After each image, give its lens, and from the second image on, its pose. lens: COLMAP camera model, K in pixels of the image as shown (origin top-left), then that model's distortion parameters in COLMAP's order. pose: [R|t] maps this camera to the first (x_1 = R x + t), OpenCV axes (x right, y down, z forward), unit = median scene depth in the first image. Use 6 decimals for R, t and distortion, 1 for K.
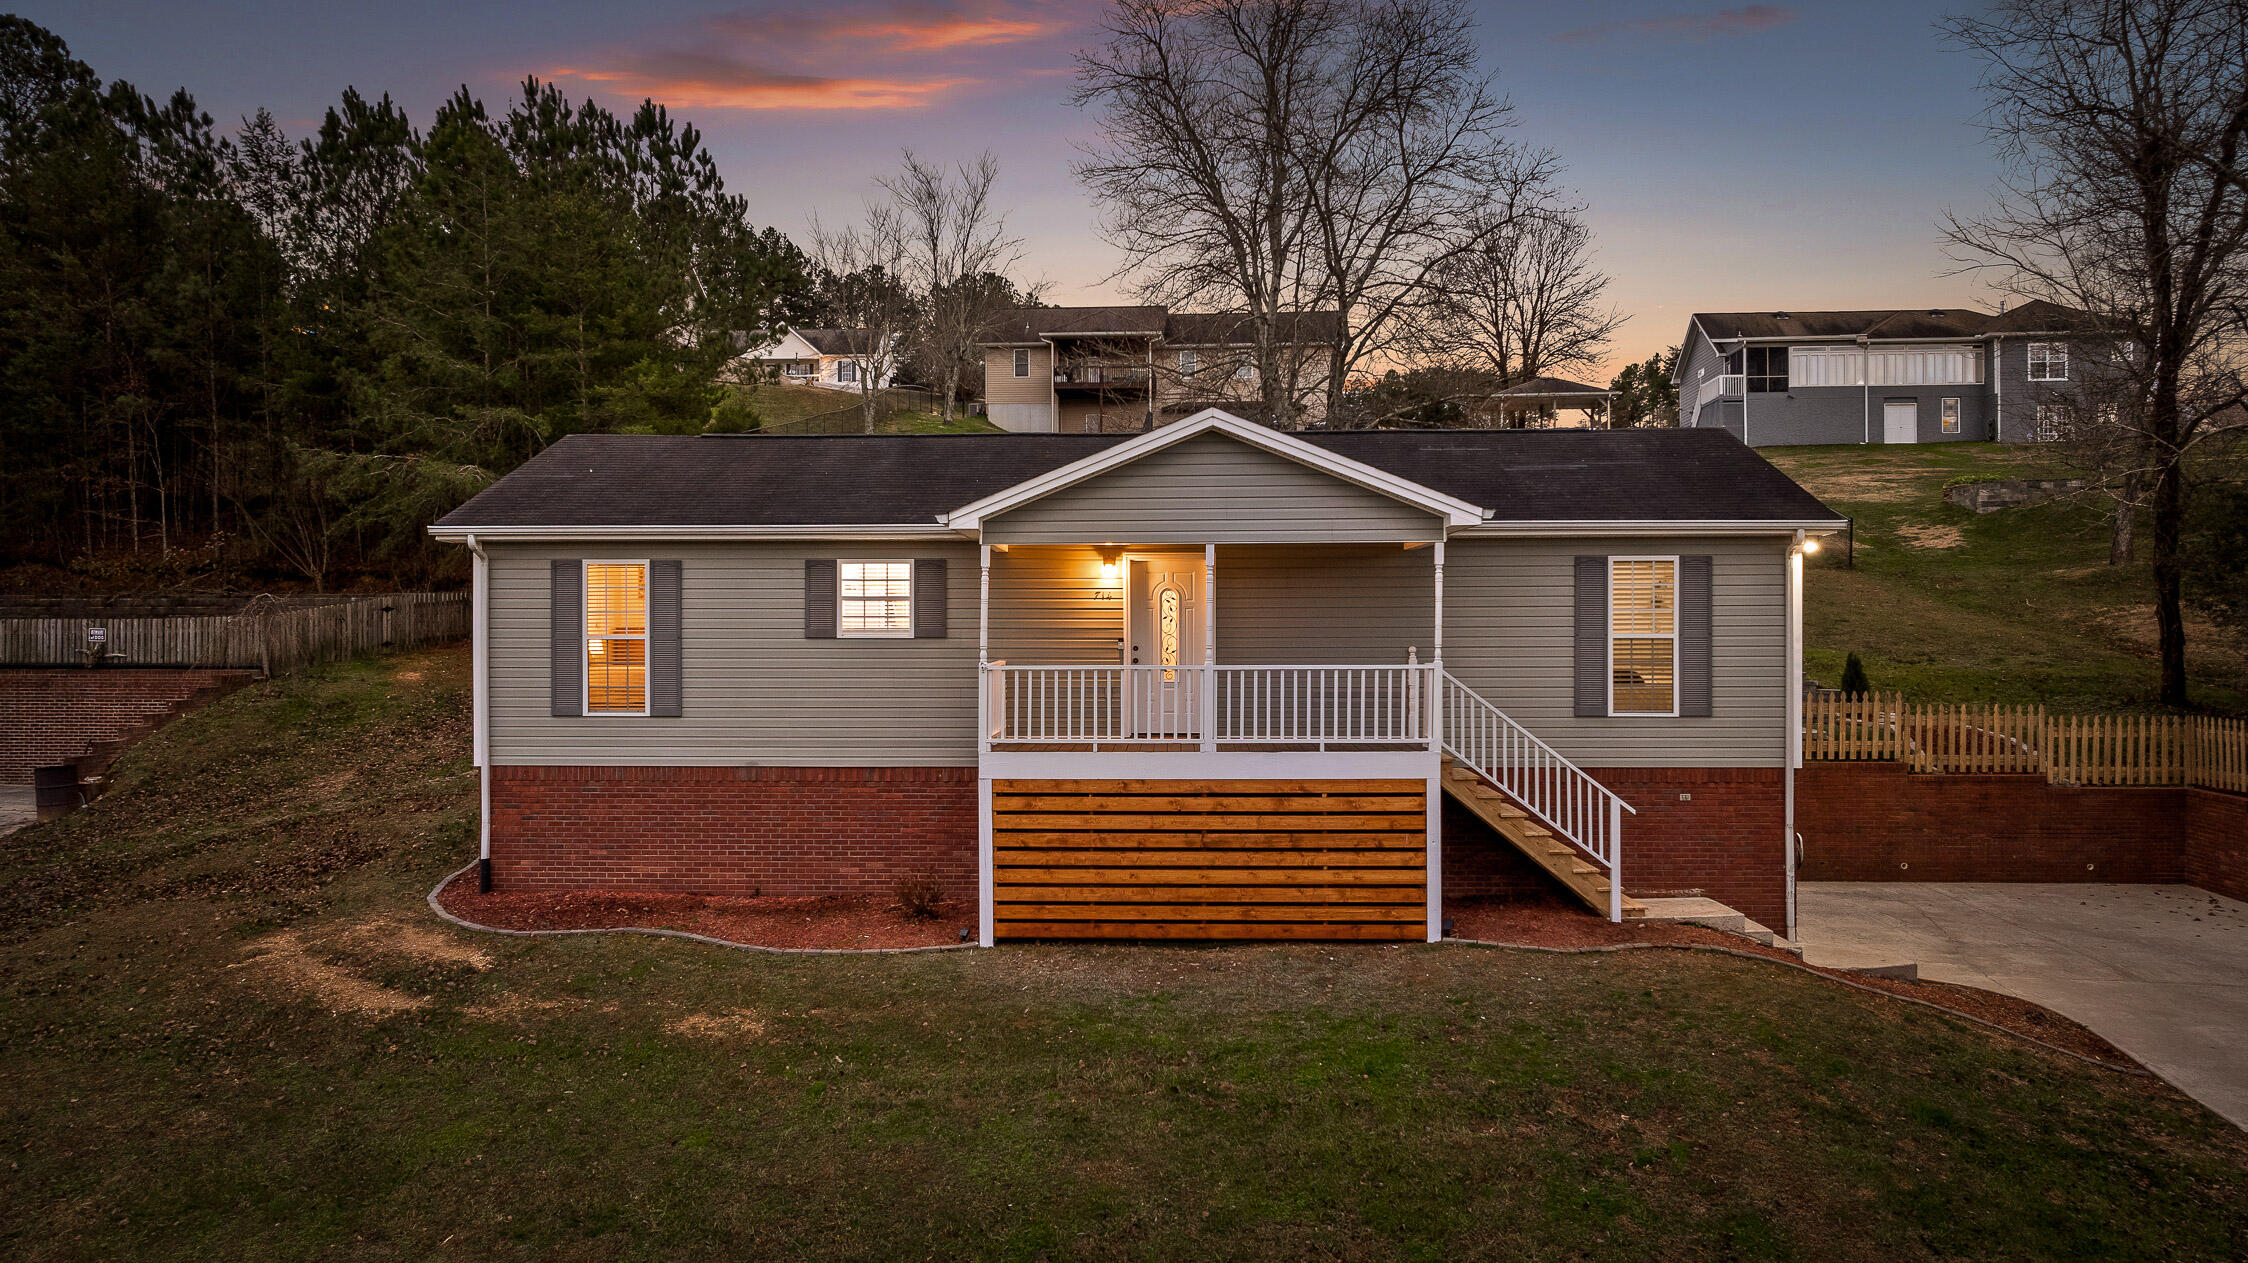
lens RADIAL K [[1664.5, 0, 1115.0], [0, 1664.5, 572.3], [0, 0, 1]] dist [-0.033050, 0.027875]
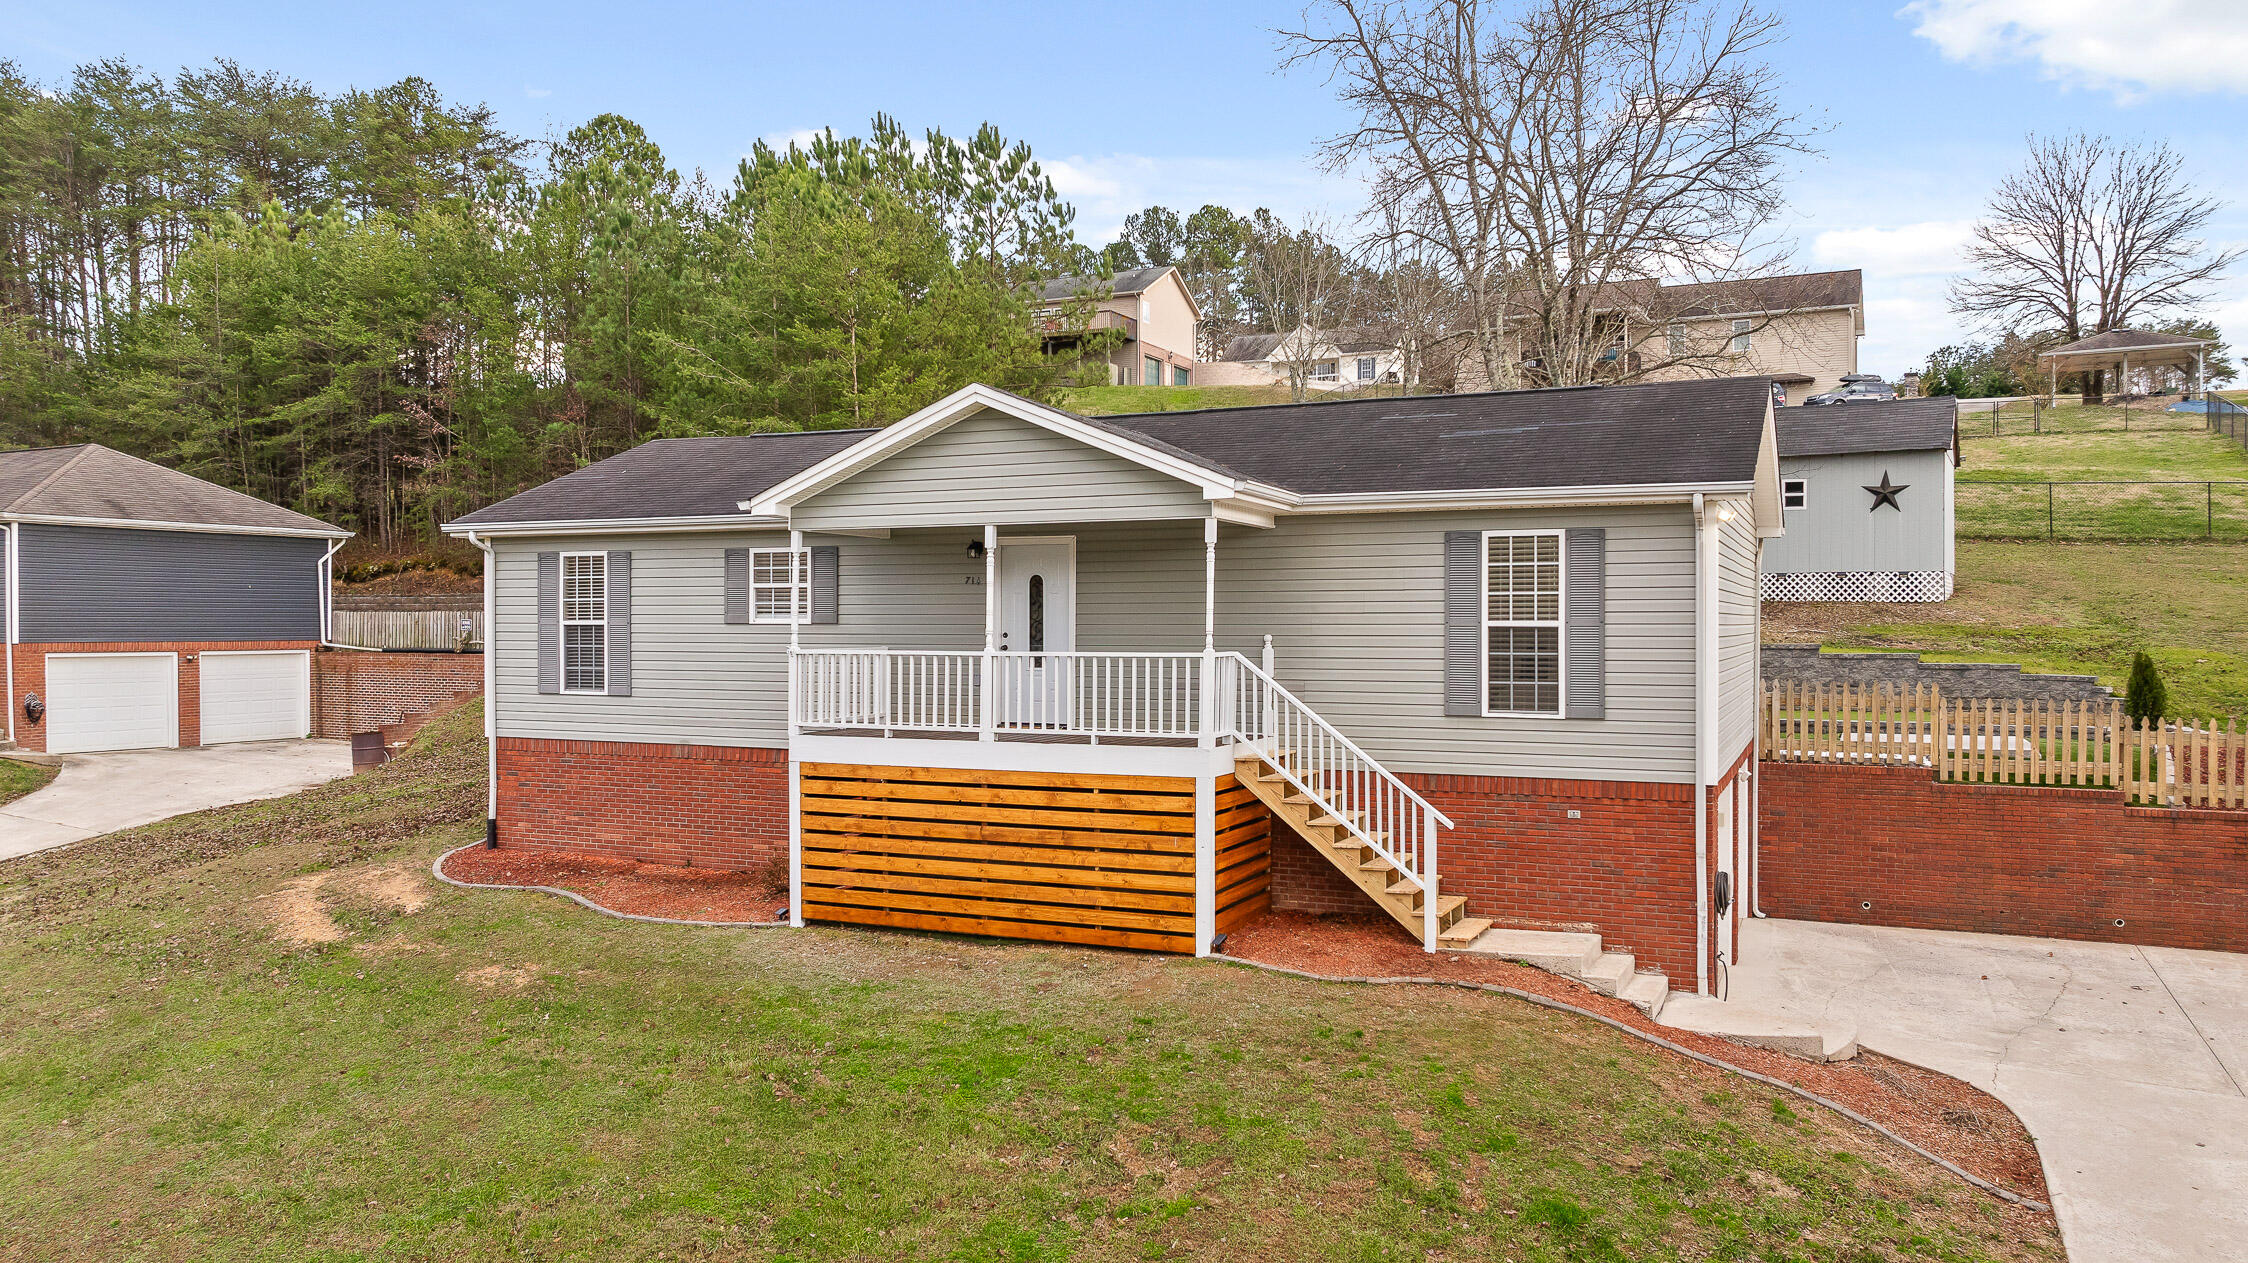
lens RADIAL K [[1664.5, 0, 1090.8], [0, 1664.5, 571.0], [0, 0, 1]] dist [-0.033050, 0.027875]
pose [[0.921721, -0.009661, -0.387734, 0.447404], [0.009173, 0.999953, -0.003110, 0.011962], [0.387746, -0.000690, 0.921766, 0.124549]]
